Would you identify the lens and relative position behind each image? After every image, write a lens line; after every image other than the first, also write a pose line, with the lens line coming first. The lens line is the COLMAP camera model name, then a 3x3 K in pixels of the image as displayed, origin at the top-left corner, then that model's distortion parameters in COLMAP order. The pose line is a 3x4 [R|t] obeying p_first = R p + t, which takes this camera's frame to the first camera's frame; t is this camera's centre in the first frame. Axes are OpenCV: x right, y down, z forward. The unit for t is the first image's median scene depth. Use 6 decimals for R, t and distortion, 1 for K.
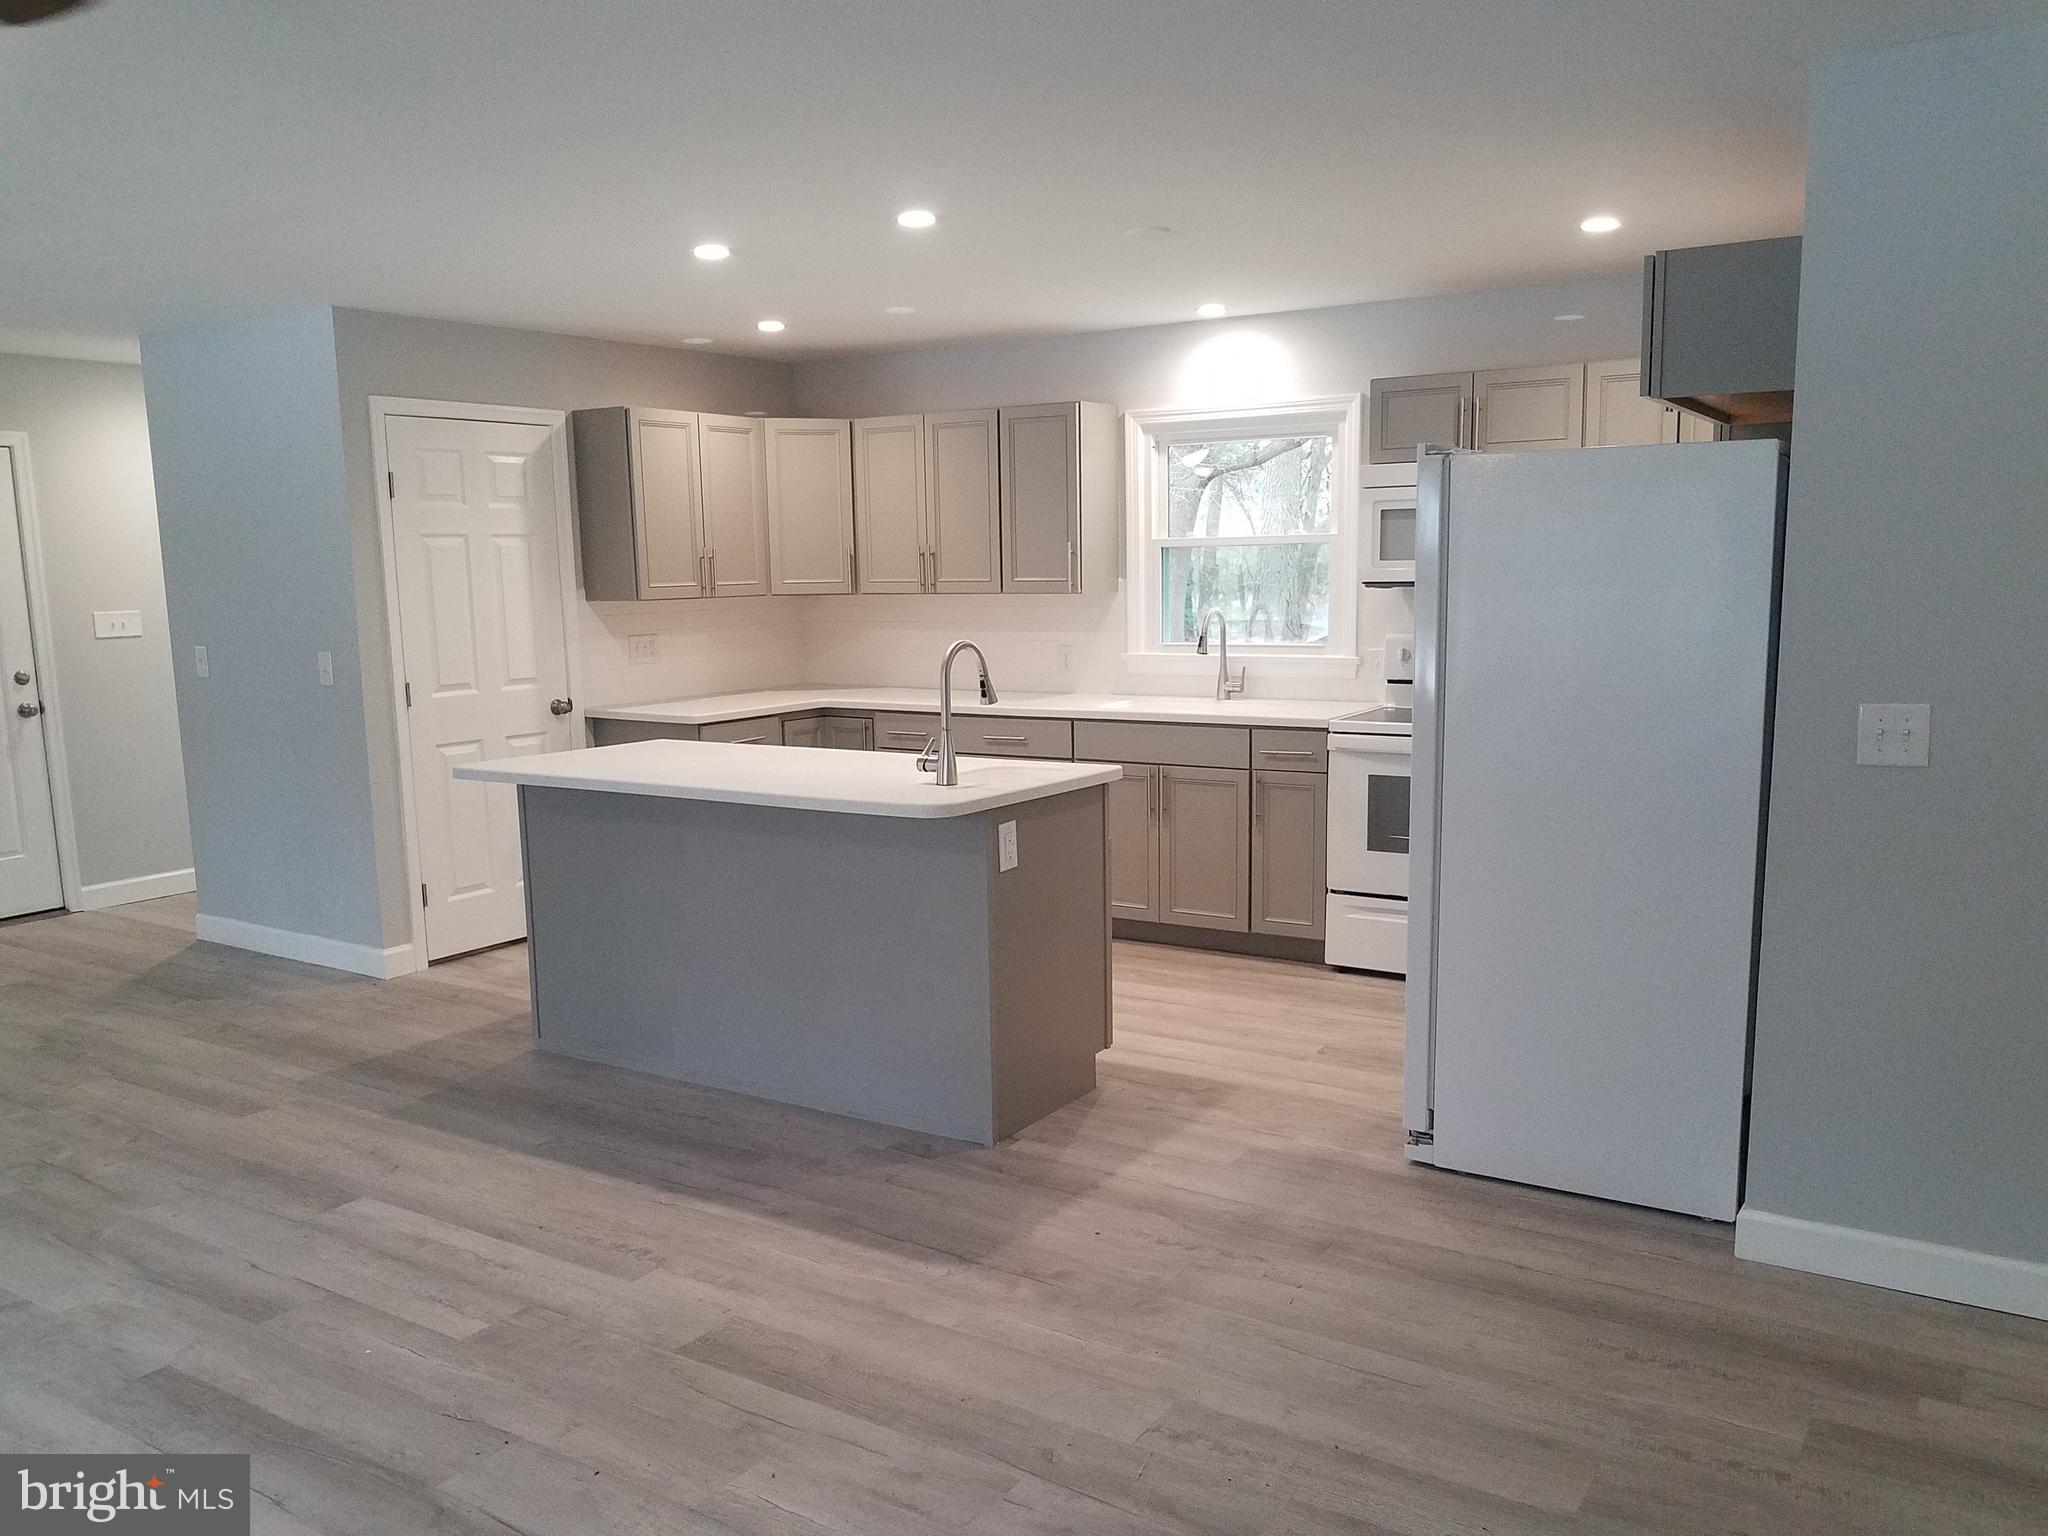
lens RADIAL K [[1591.4, 0, 1017.1], [0, 1591.4, 800.4], [0, 0, 1]] dist [0.008776, -0.018893]
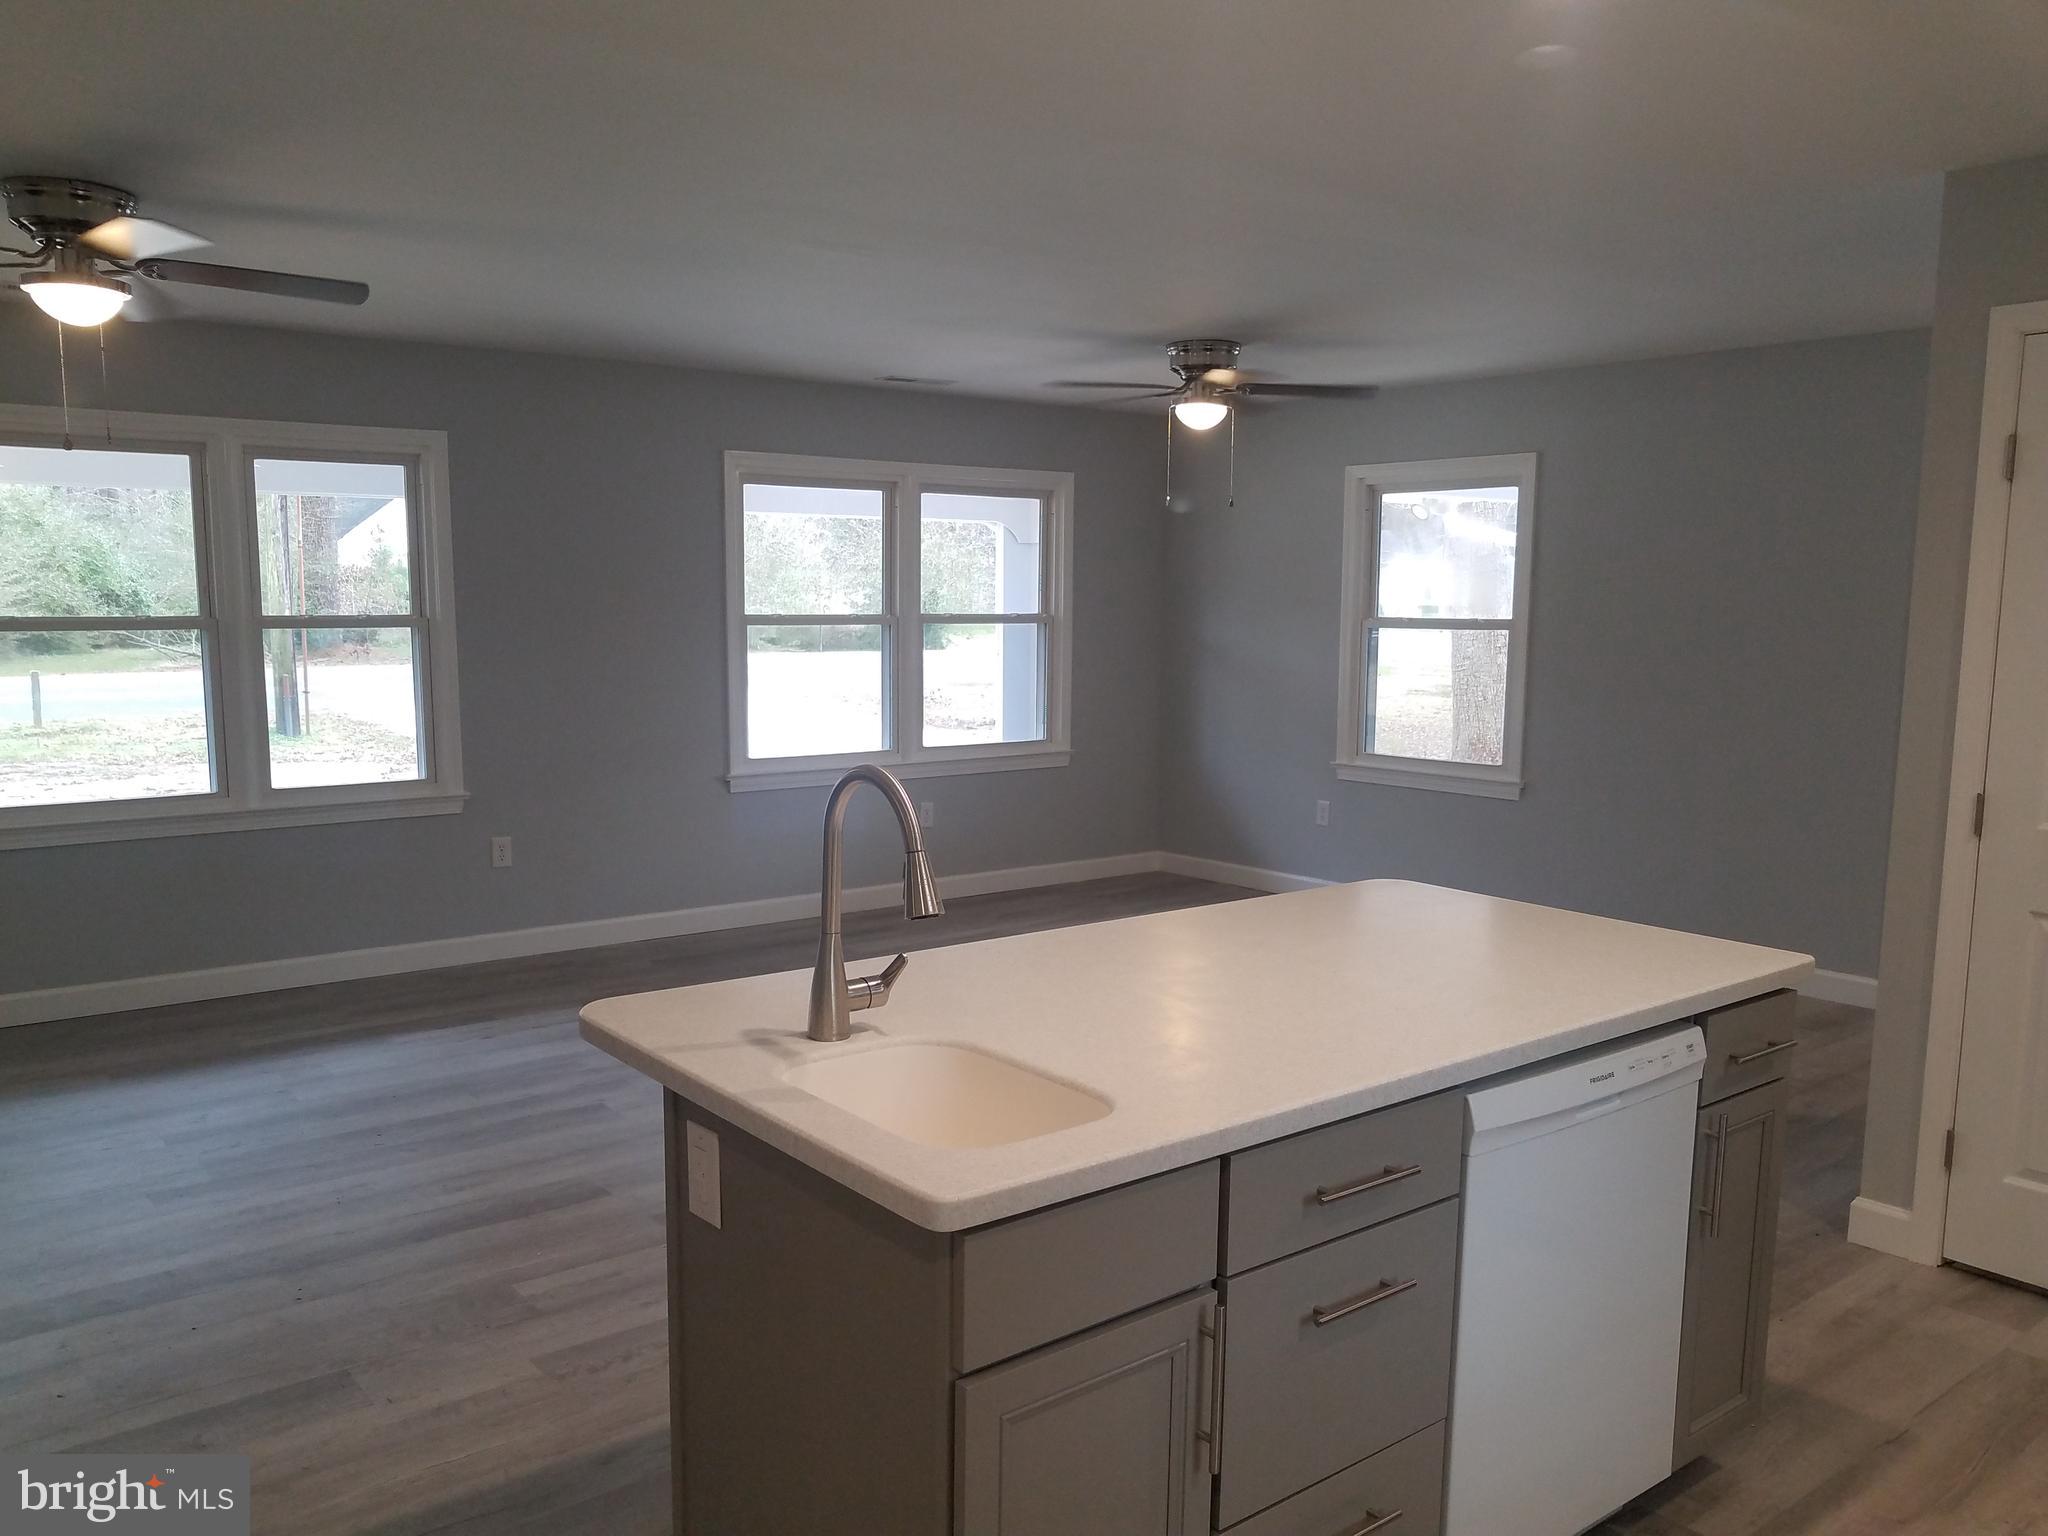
lens RADIAL K [[1591.4, 0, 1019.8], [0, 1591.4, 824.6], [0, 0, 1]] dist [0.008776, -0.018893]
pose [[-0.313191, 0.149918, -0.937783, 0.357000], [-0.141578, 0.969057, 0.202200, -0.165987], [0.939078, 0.196097, -0.282274, 1.055727]]
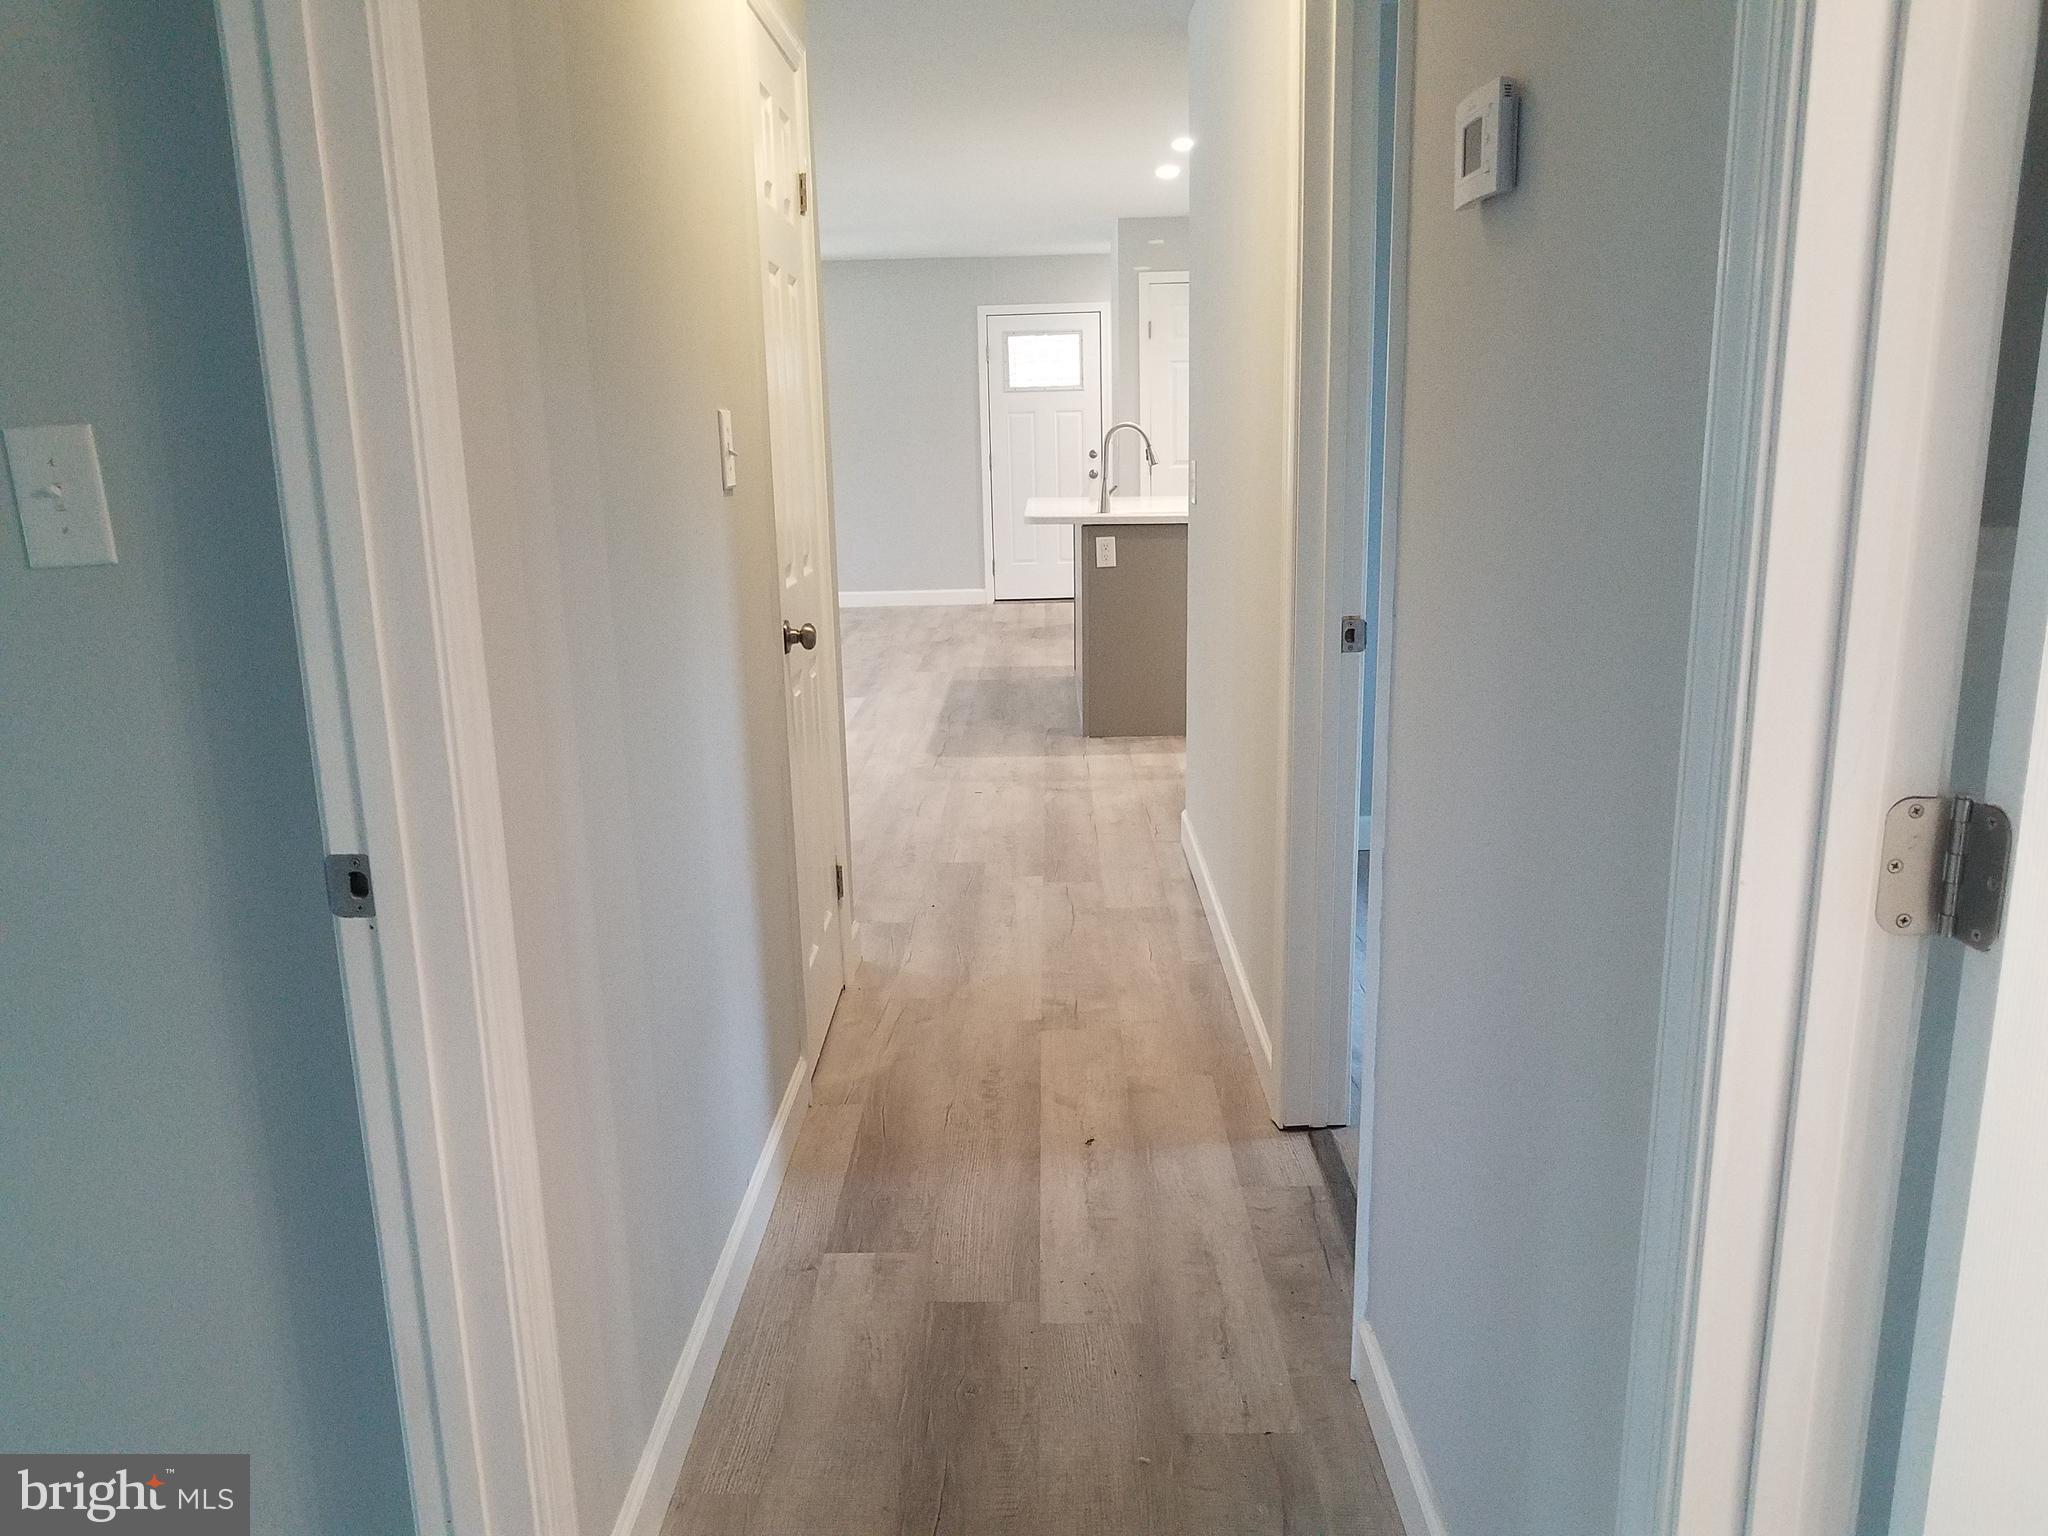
lens RADIAL K [[1591.4, 0, 1029.5], [0, 1591.4, 791.5], [0, 0, 1]] dist [0.008776, -0.018893]
pose [[0.534541, 0.196268, -0.822037, 1.168352], [-0.109605, 0.980545, 0.162842, 0.009028], [0.838005, 0.003054, 0.545653, 0.042320]]
